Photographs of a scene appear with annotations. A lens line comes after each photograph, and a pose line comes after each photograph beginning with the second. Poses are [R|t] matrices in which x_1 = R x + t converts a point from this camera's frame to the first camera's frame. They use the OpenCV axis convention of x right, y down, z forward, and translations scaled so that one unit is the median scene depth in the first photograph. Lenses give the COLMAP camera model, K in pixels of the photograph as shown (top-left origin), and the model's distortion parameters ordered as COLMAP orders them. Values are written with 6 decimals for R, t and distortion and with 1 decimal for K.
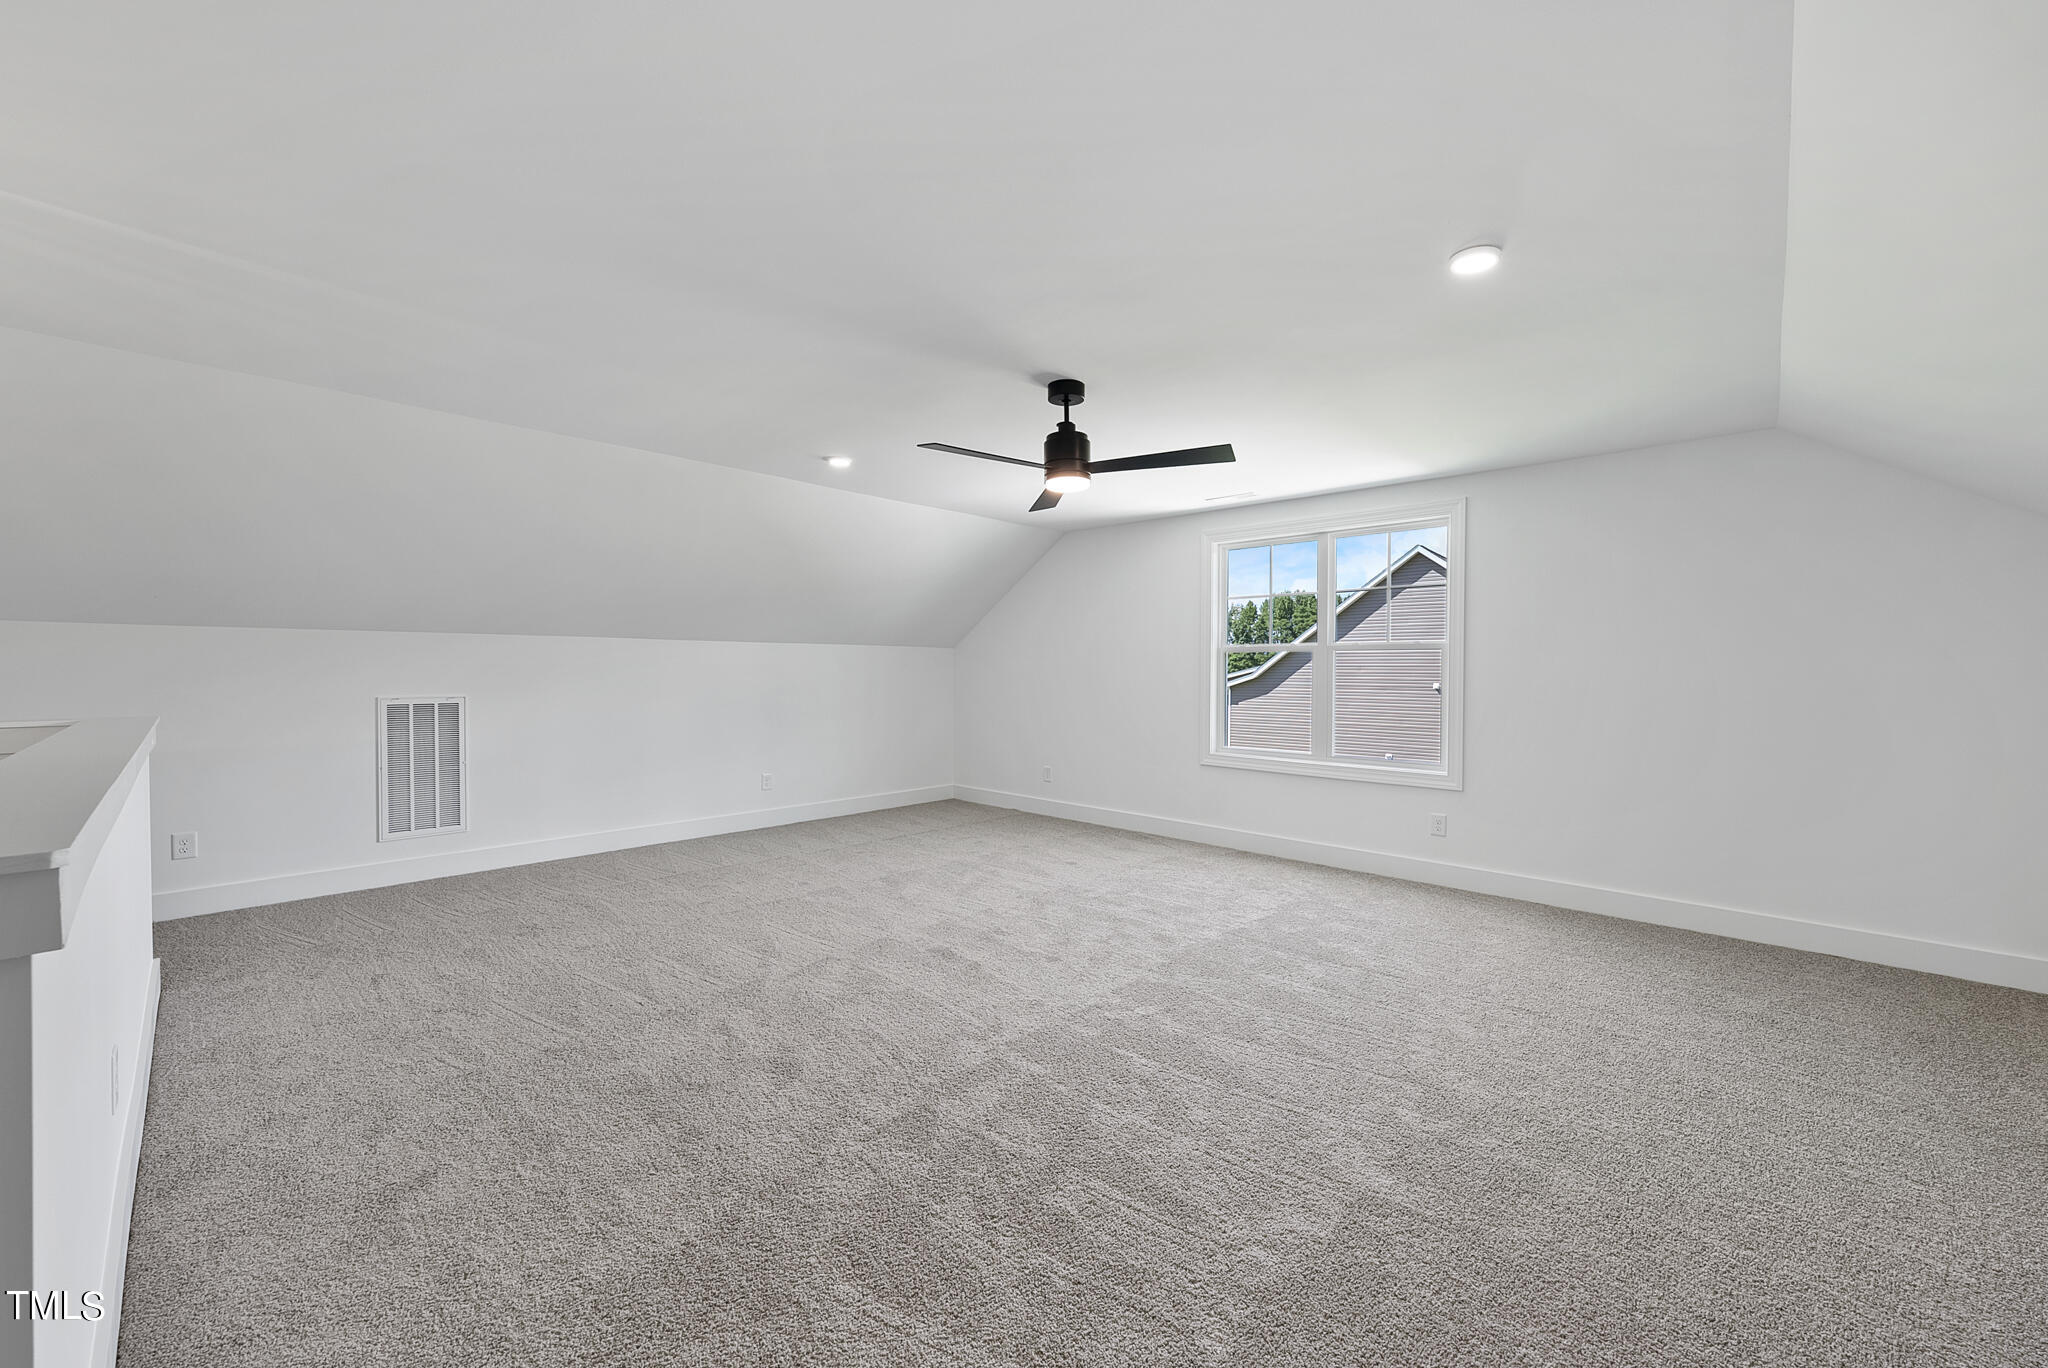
lens RADIAL K [[786.6, 0, 1021.5], [0, 786.6, 683.5], [0, 0, 1]] dist [-0.001155, 0.000399]
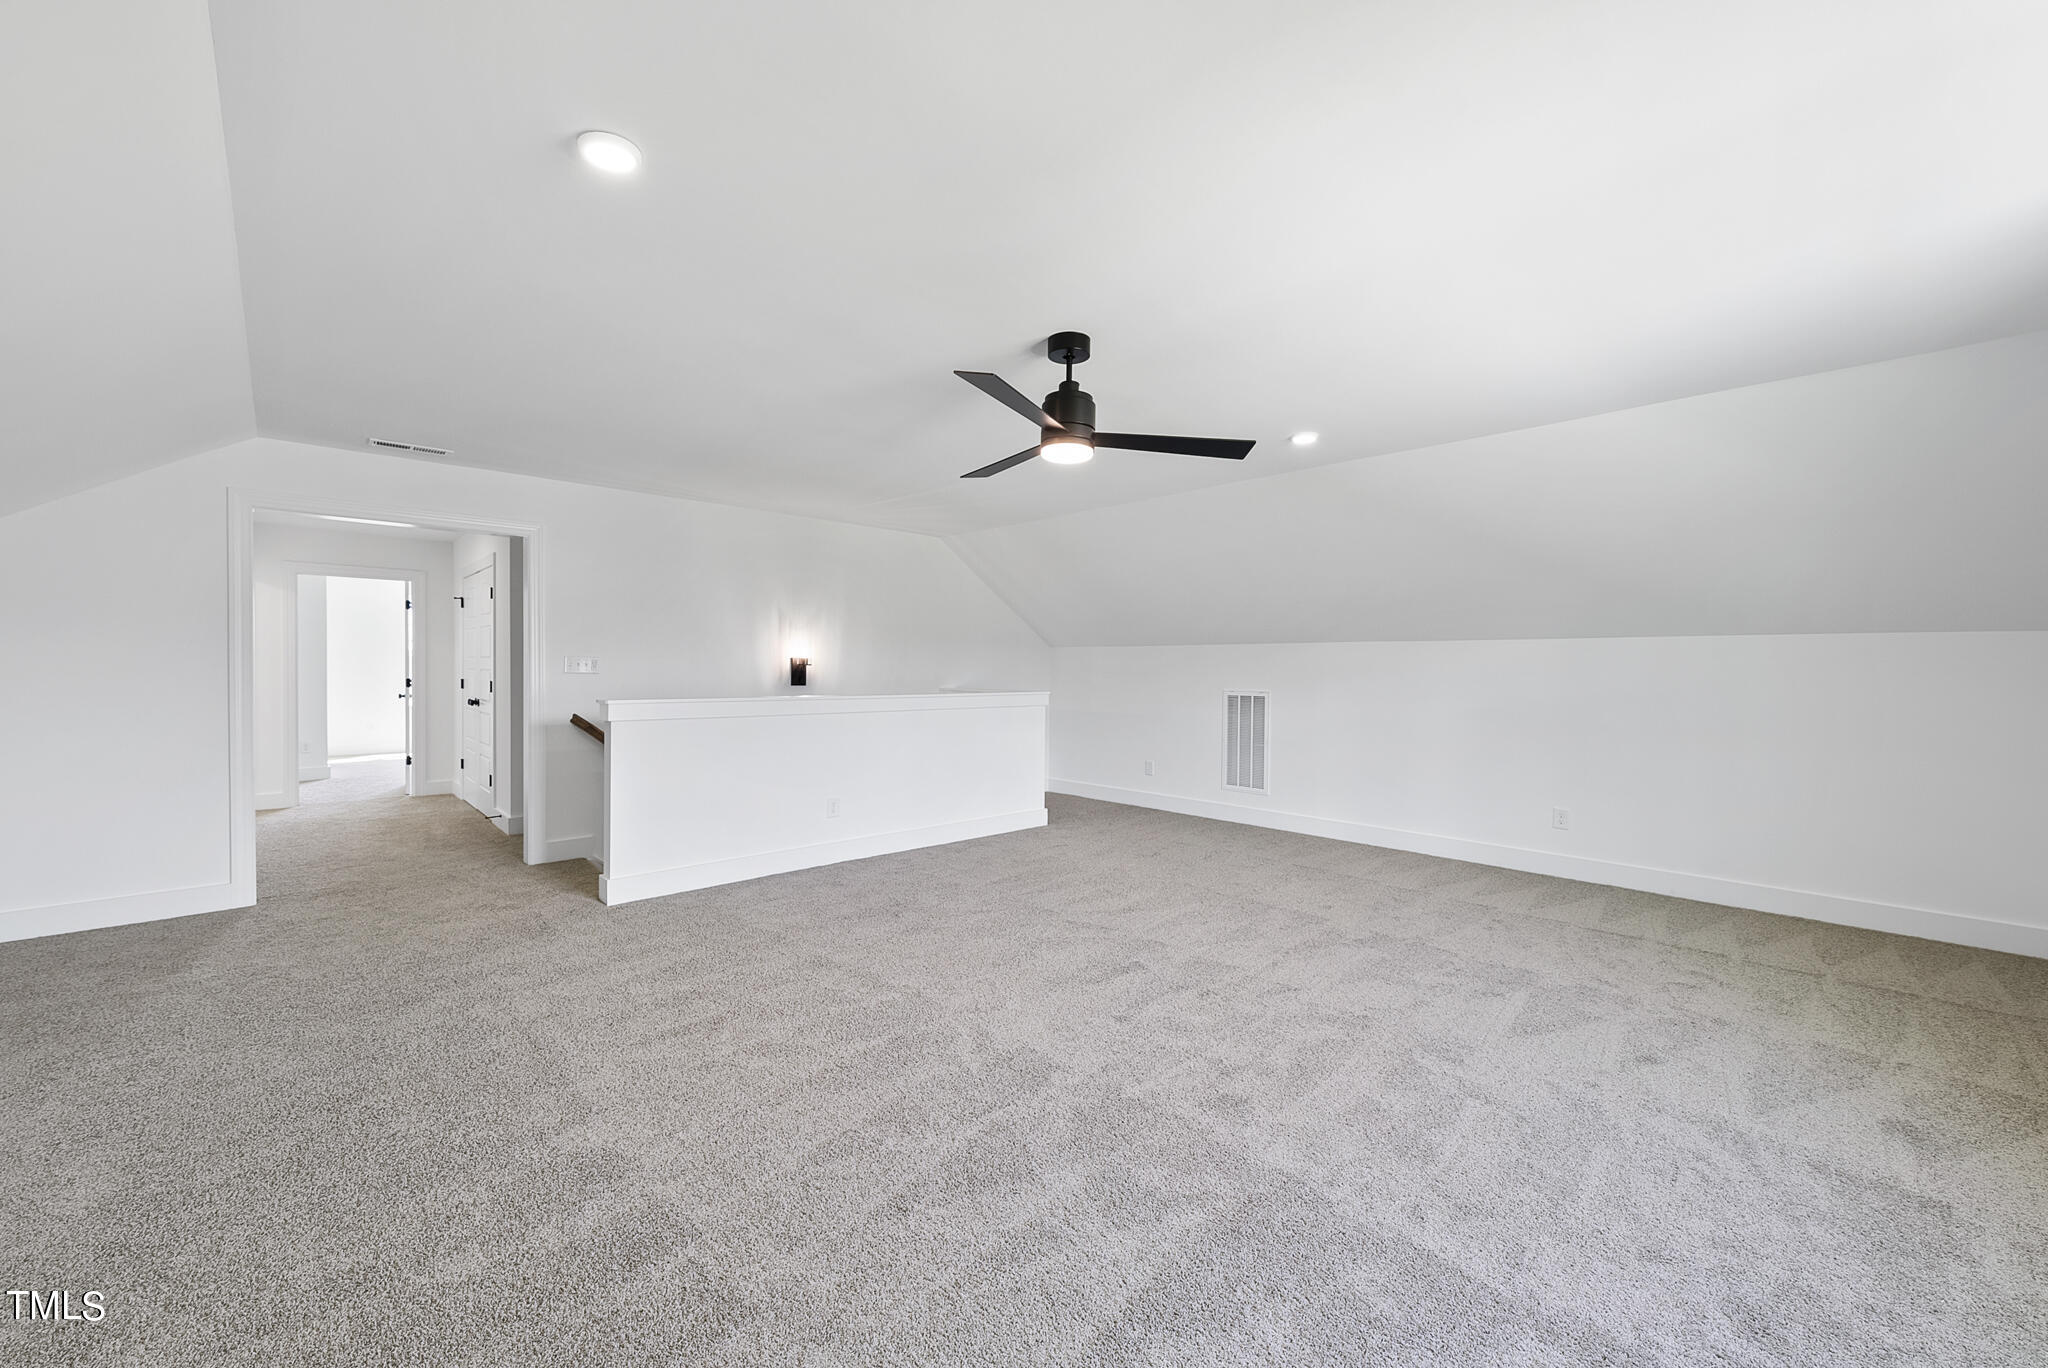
lens RADIAL K [[786.6, 0, 1021.9], [0, 786.6, 673.4], [0, 0, 1]] dist [-0.001155, 0.000399]
pose [[-0.049903, -0.000319, -0.998754, 0.773291], [-0.033209, 0.999448, 0.001340, -0.003598], [0.998202, 0.033235, -0.049886, 0.835336]]
